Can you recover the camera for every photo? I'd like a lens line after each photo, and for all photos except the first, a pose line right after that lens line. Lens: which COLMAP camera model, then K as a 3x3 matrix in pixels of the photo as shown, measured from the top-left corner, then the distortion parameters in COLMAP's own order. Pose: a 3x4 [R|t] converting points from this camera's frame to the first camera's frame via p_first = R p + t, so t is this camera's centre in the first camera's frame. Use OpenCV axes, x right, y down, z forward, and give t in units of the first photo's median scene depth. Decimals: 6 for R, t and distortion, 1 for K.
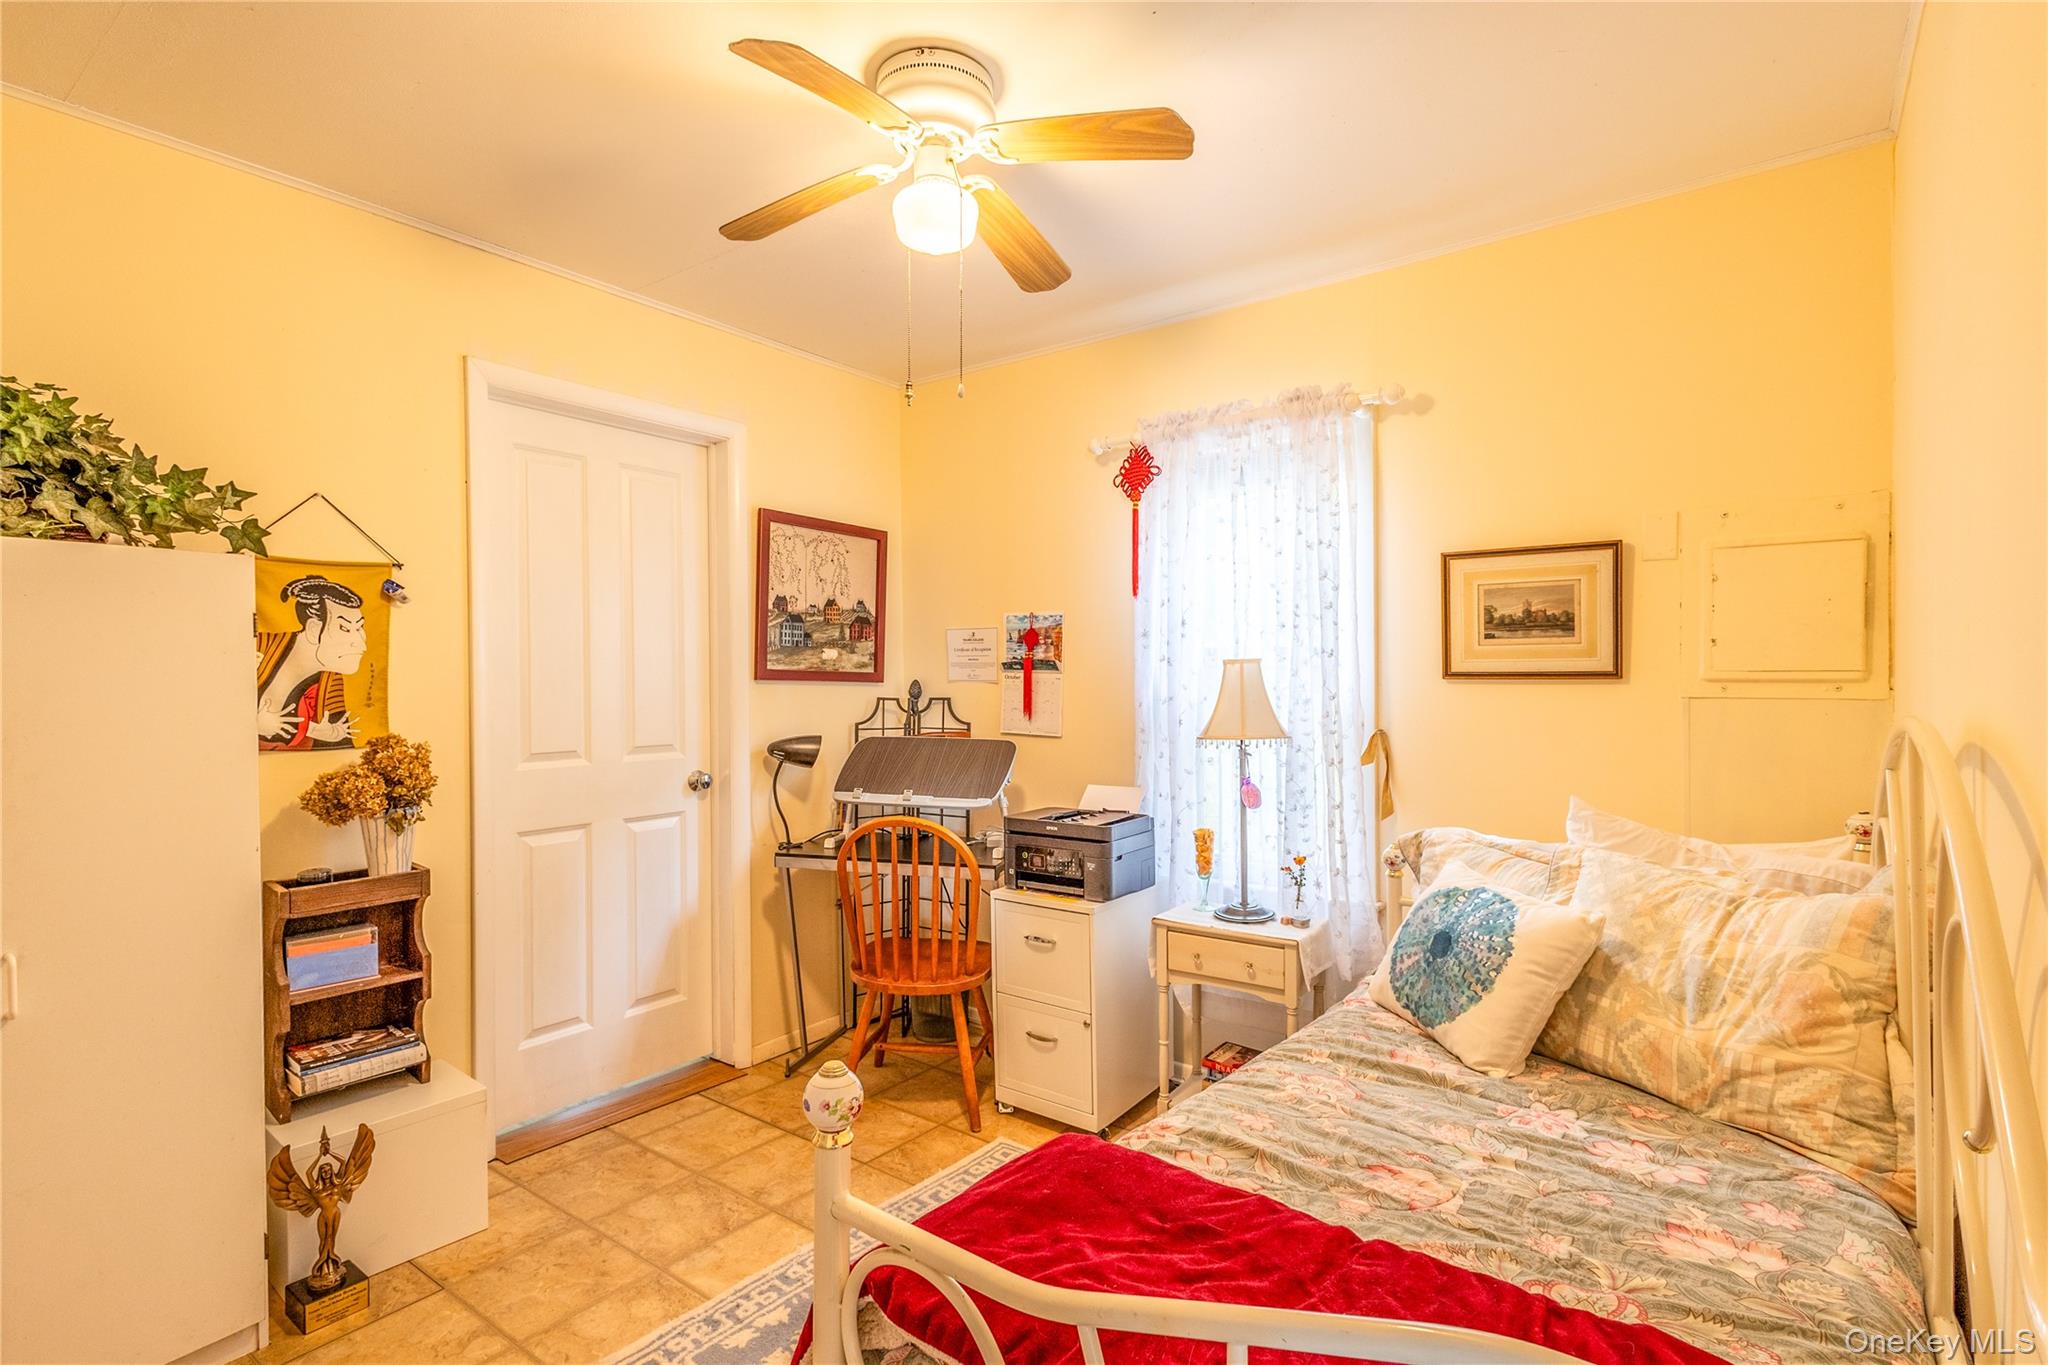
lens RADIAL K [[975.3, 0, 1033.8], [0, 975.3, 666.7], [0, 0, 1]] dist [0.009683, -0.000420]
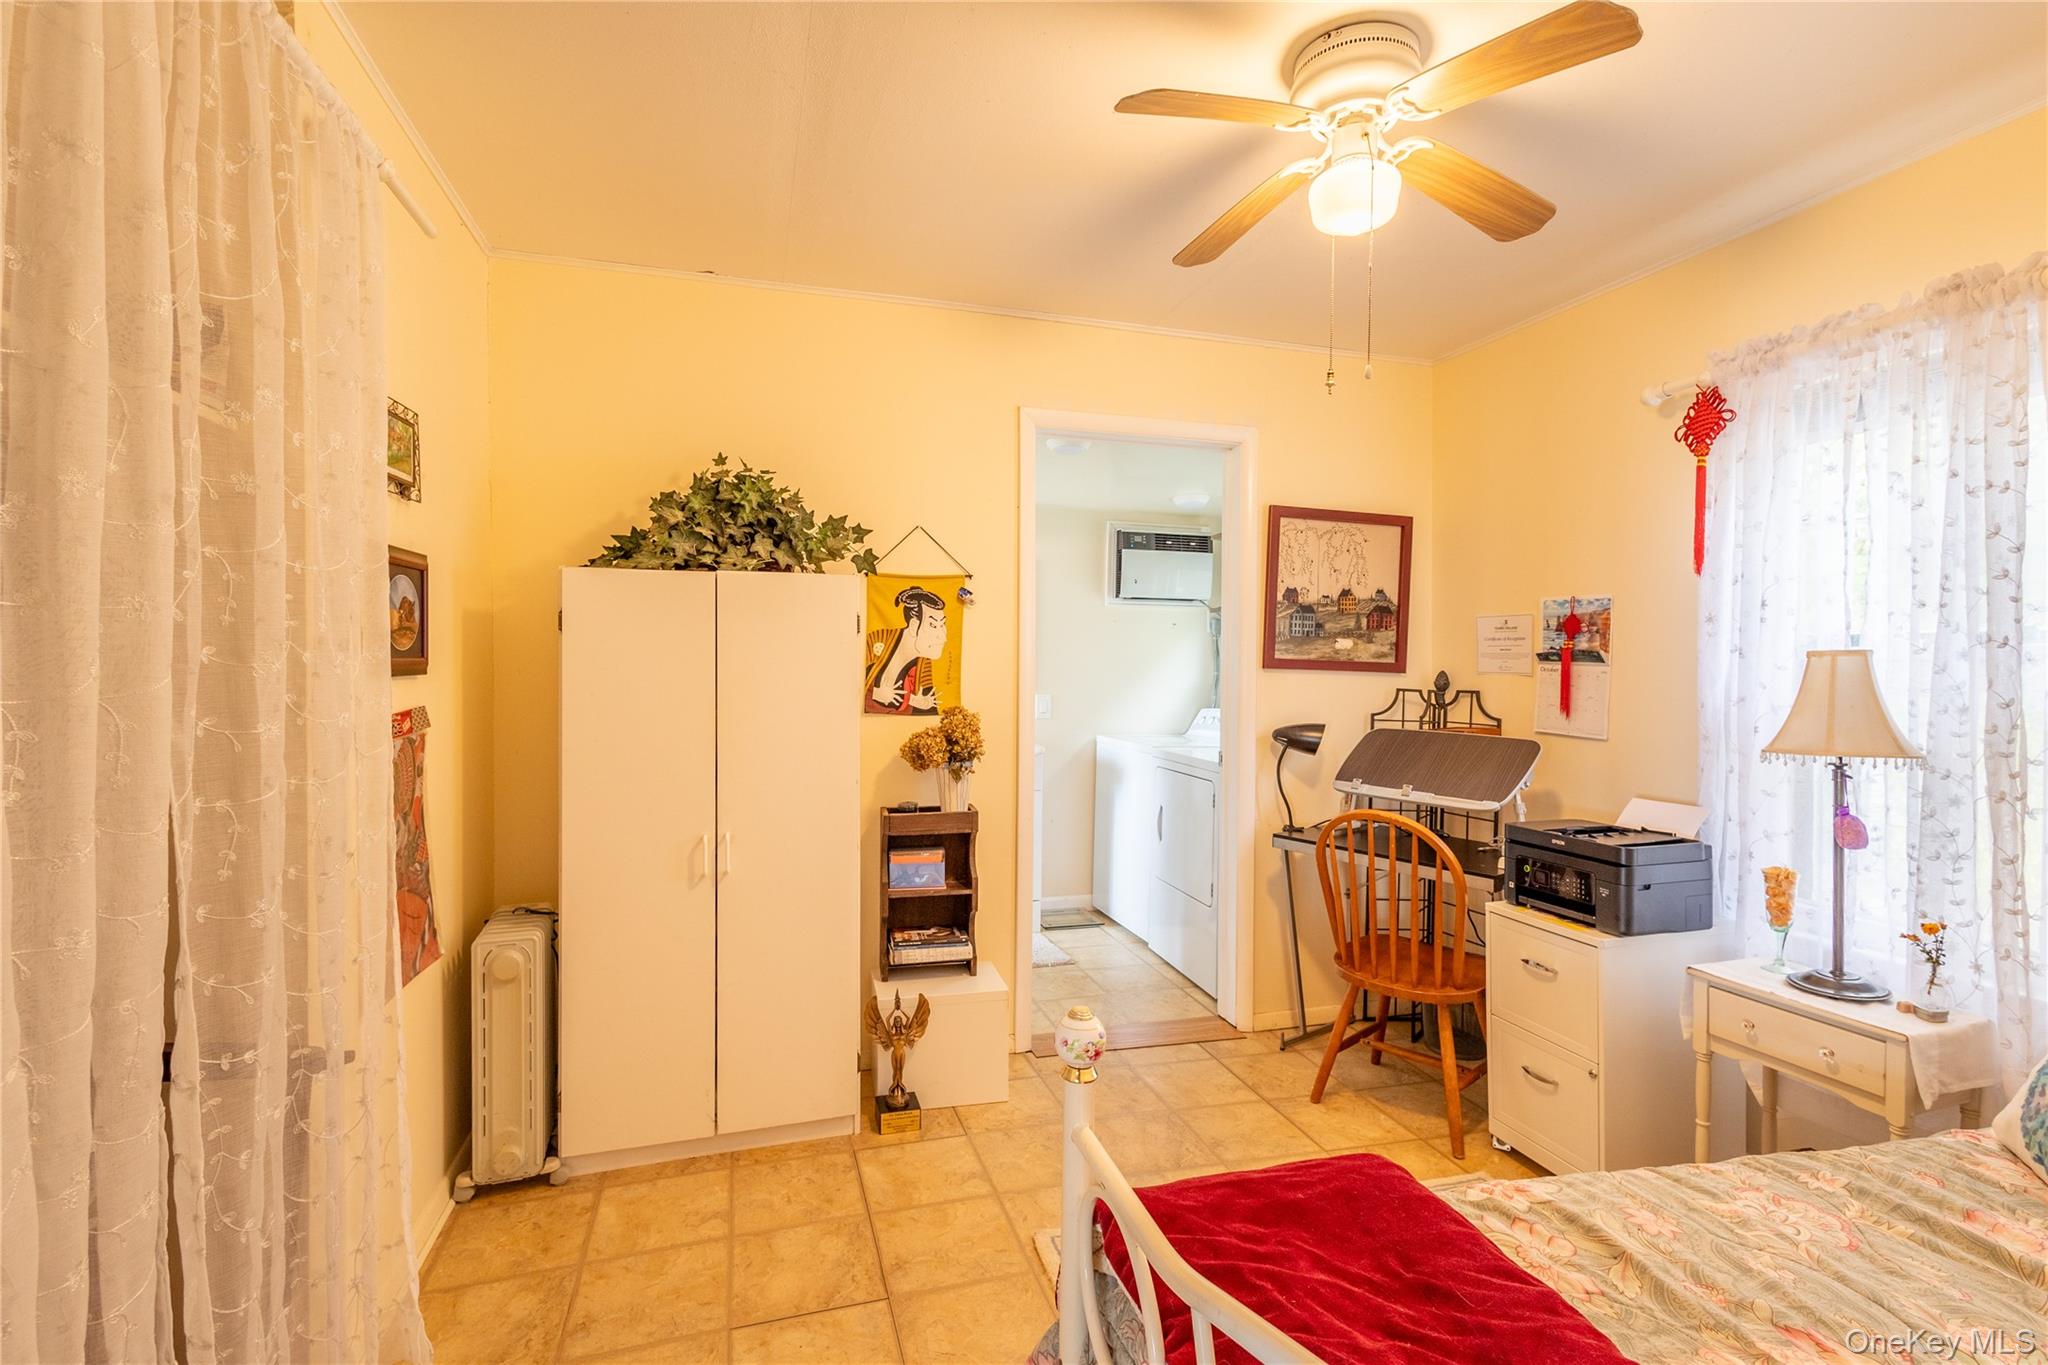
lens RADIAL K [[947.1, 0, 1034.9], [0, 947.1, 656.6], [0, 0, 1]] dist [0.008648, -0.001980]
pose [[0.804087, 0.007168, -0.594468, 0.149357], [-0.006780, 0.999973, 0.002887, -0.000655], [0.594473, 0.001709, 0.804114, 0.033811]]
